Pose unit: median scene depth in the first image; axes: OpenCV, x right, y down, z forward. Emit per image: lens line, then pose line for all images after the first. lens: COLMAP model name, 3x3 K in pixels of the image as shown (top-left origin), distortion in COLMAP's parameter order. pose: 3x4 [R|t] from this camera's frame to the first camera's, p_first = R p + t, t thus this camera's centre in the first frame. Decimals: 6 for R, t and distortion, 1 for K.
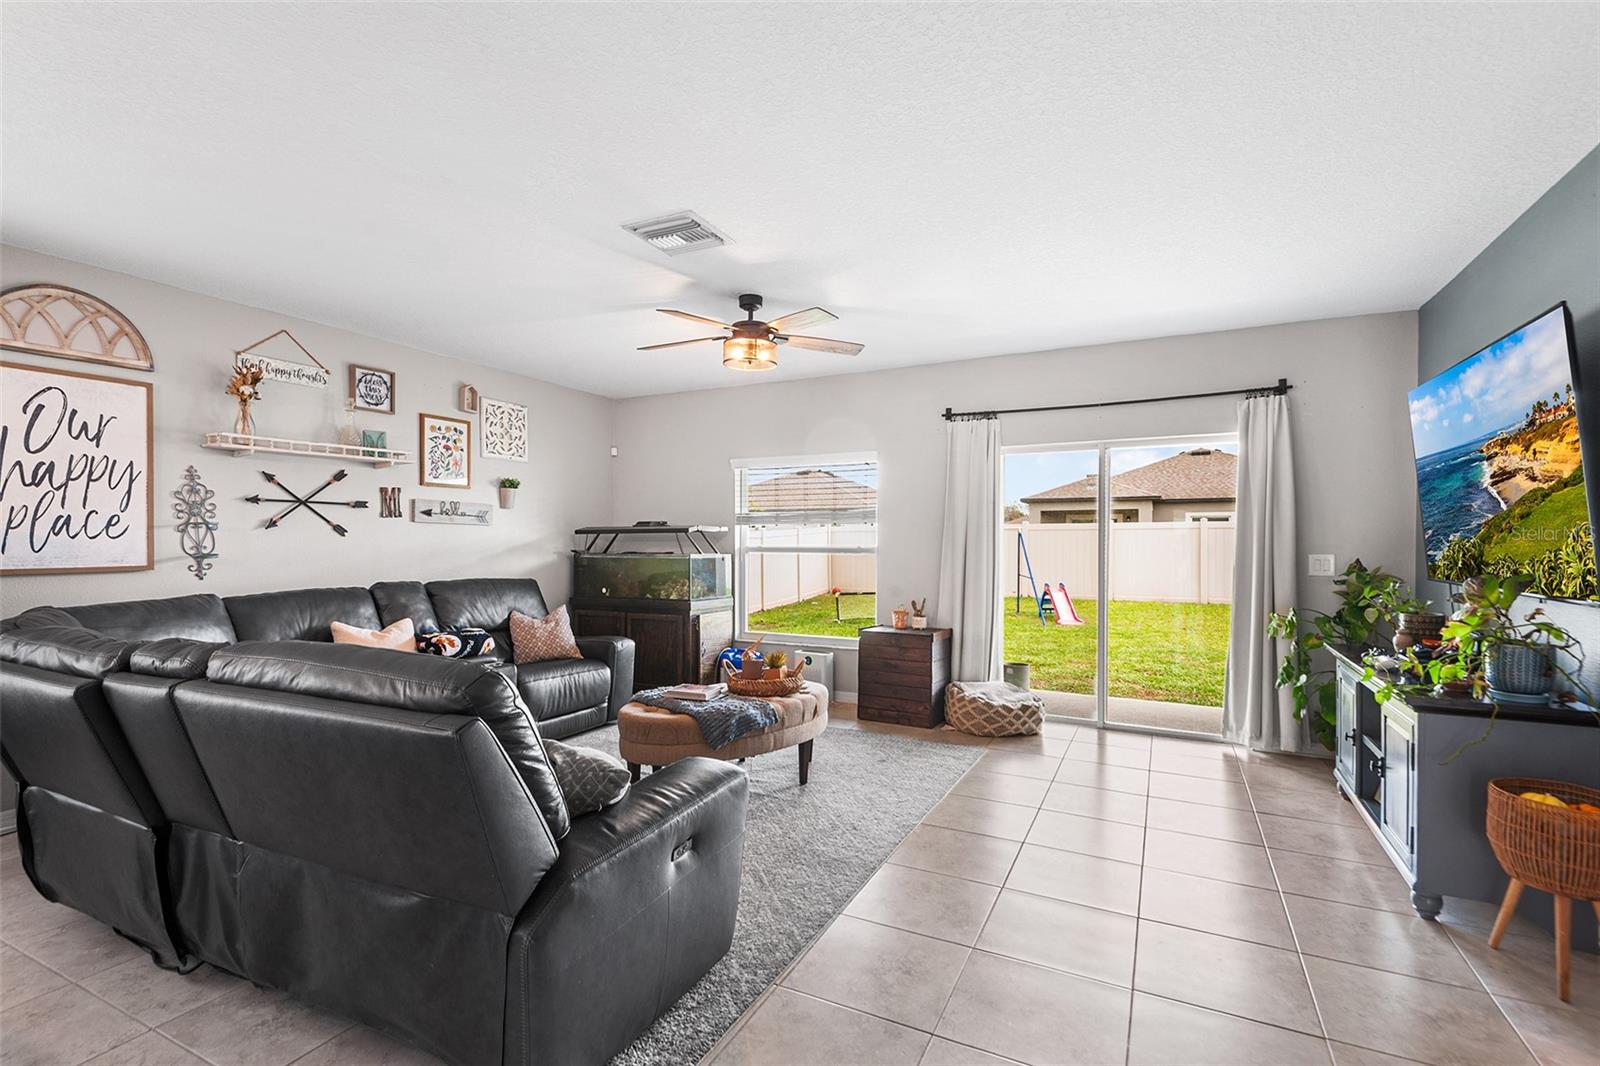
lens RADIAL K [[723.4, 0, 785.4], [0, 723.4, 551.1], [0, 0, 1]] dist [0.018236, -0.008113]
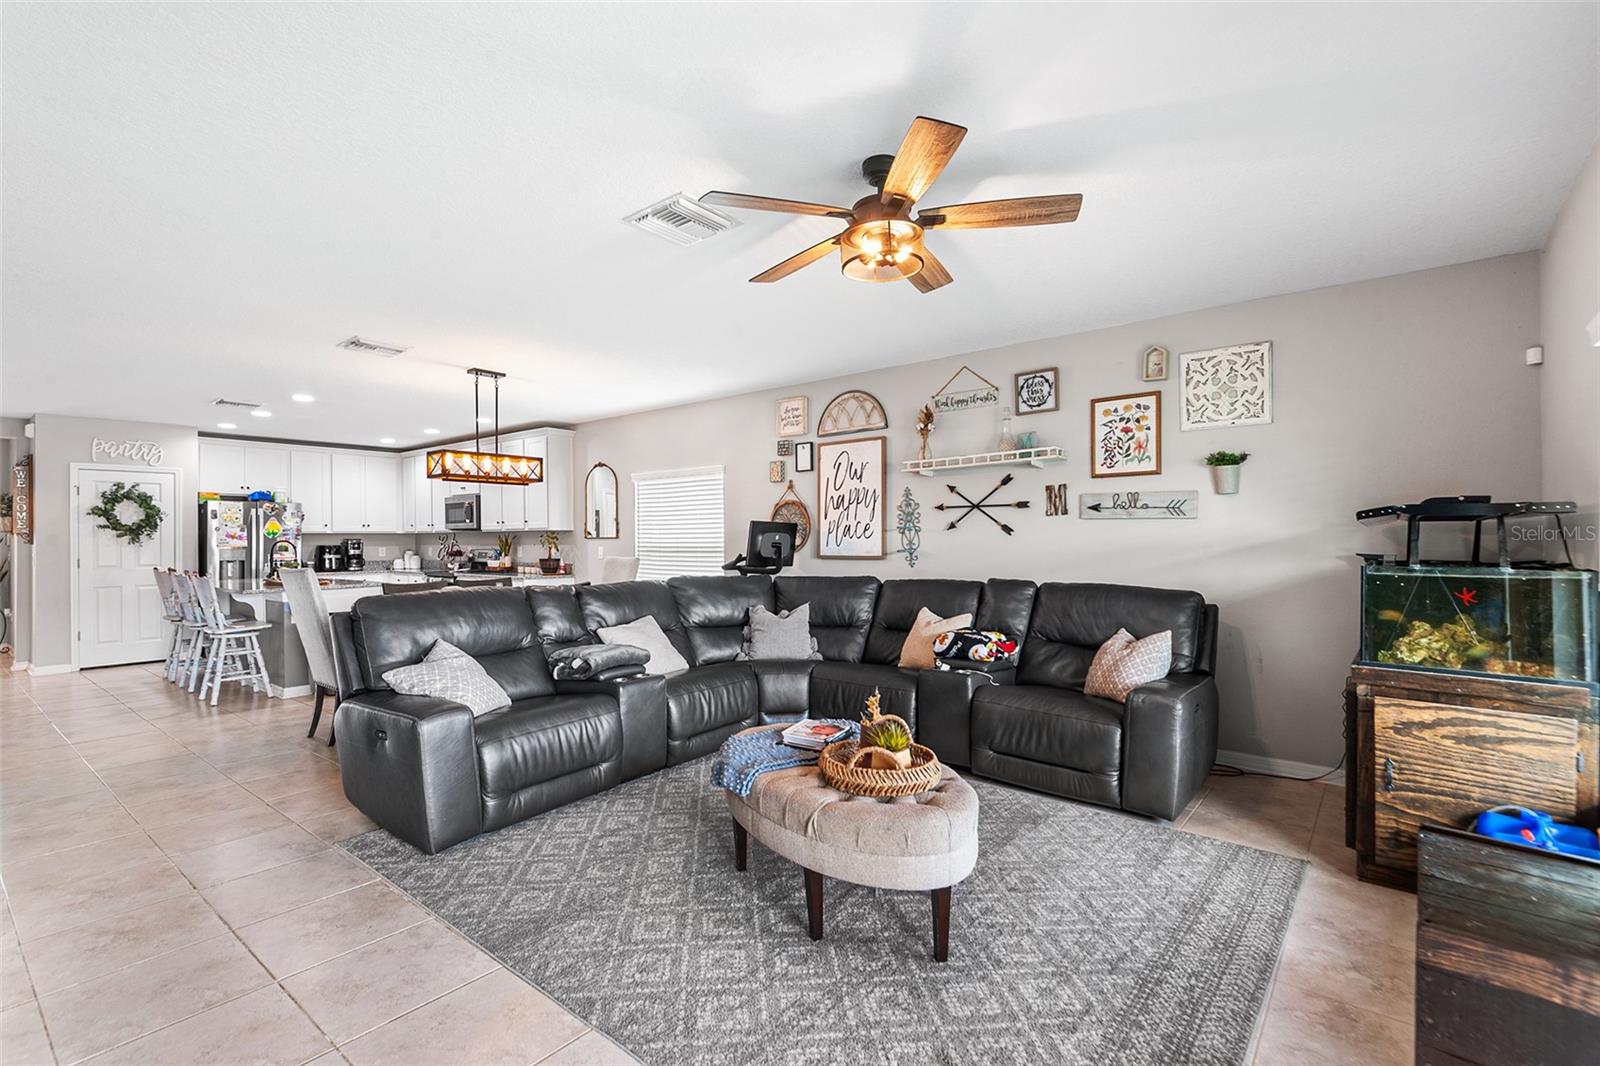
lens RADIAL K [[723.4, 0, 791.0], [0, 723.4, 538.2], [0, 0, 1]] dist [0.018236, -0.008113]
pose [[-0.198953, -0.000815, -0.980009, 0.486051], [-0.008768, 0.999961, 0.000949, -0.013322], [0.979970, 0.008782, -0.198952, 0.844323]]
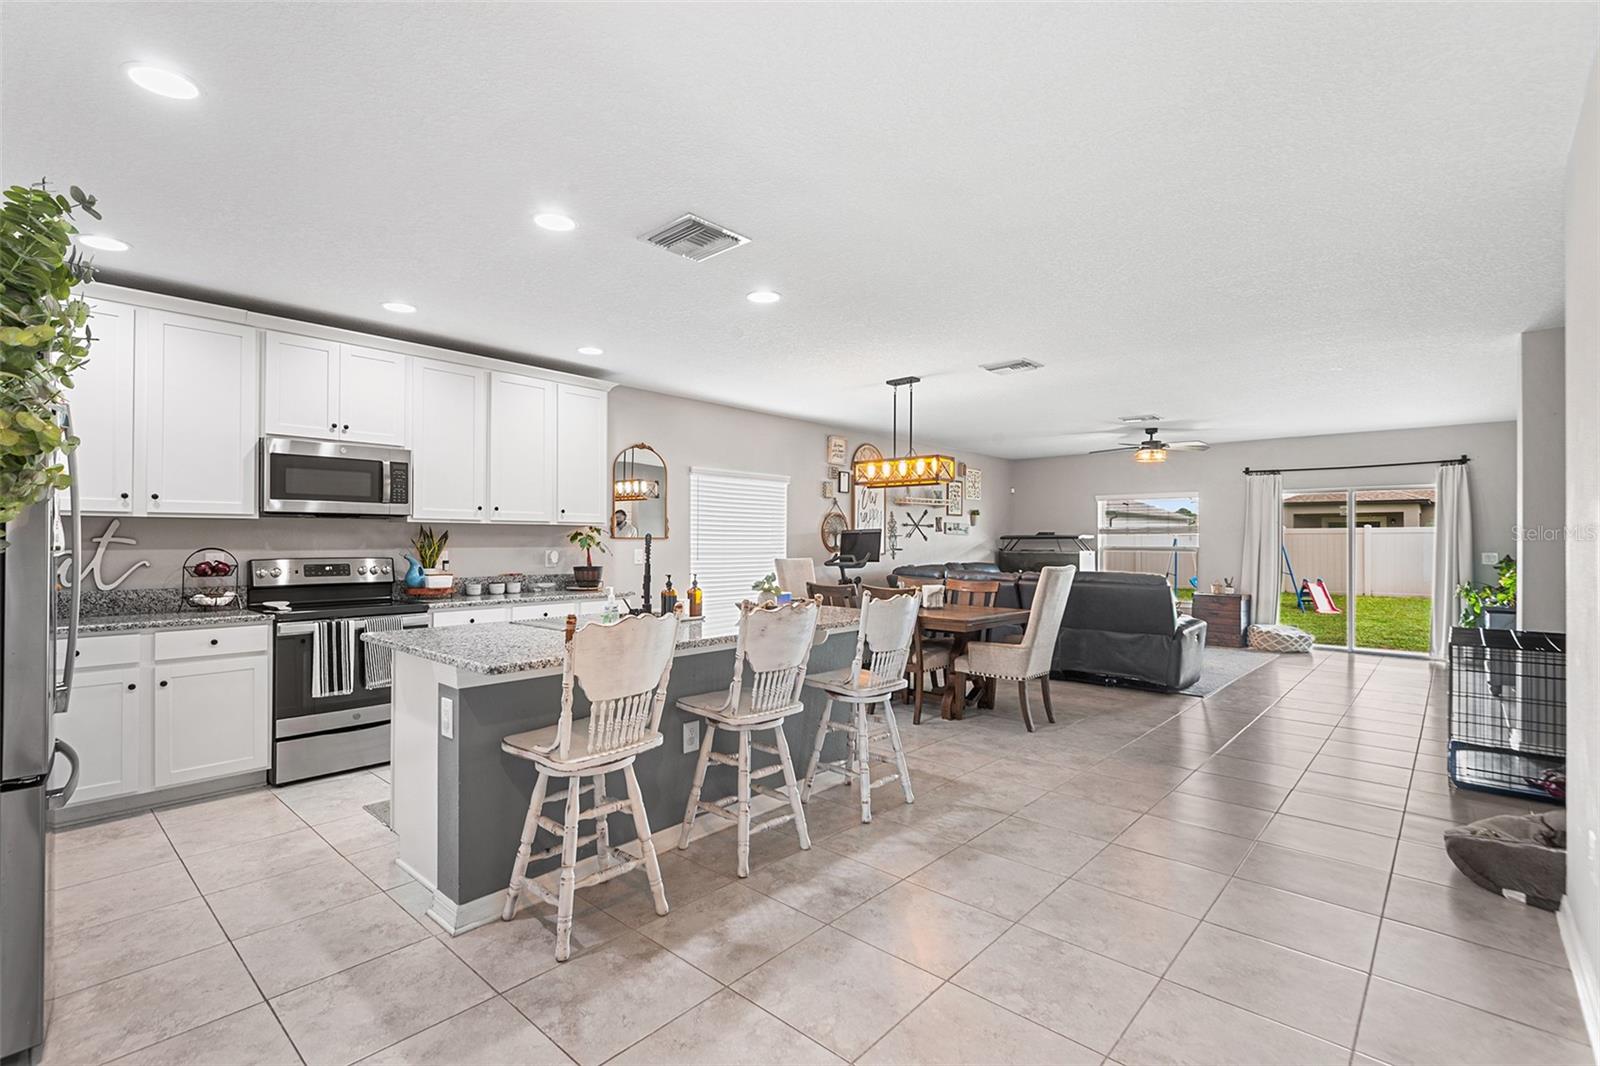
lens RADIAL K [[723.4, 0, 791.7], [0, 723.4, 535.5], [0, 0, 1]] dist [0.018236, -0.008113]
pose [[0.966917, 0.000353, -0.255092, -0.424097], [-0.006714, 0.999688, -0.024064, 0.015400], [0.255004, 0.024980, 0.966617, -1.062535]]
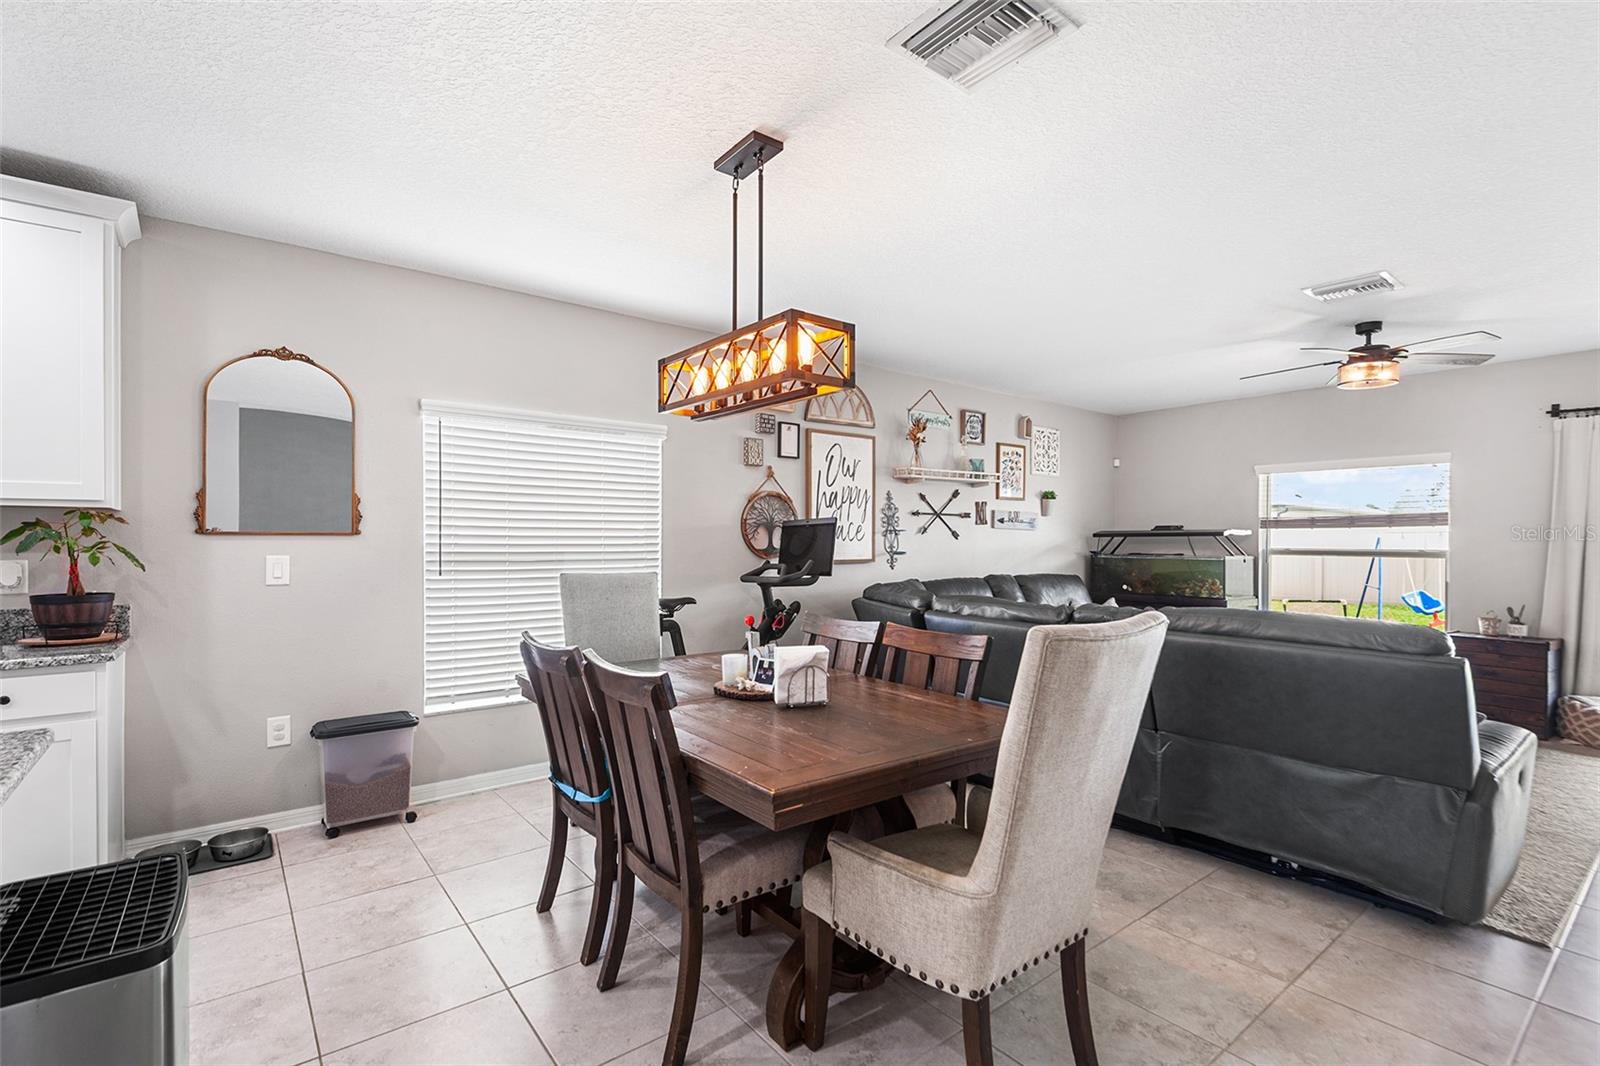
lens RADIAL K [[723.4, 0, 794.7], [0, 723.4, 539.6], [0, 0, 1]] dist [0.018236, -0.008113]
pose [[0.909250, 0.000594, -0.416250, -0.309477], [-0.008378, 0.999823, -0.016873, 0.004136], [0.416166, 0.018829, 0.909094, -0.301618]]
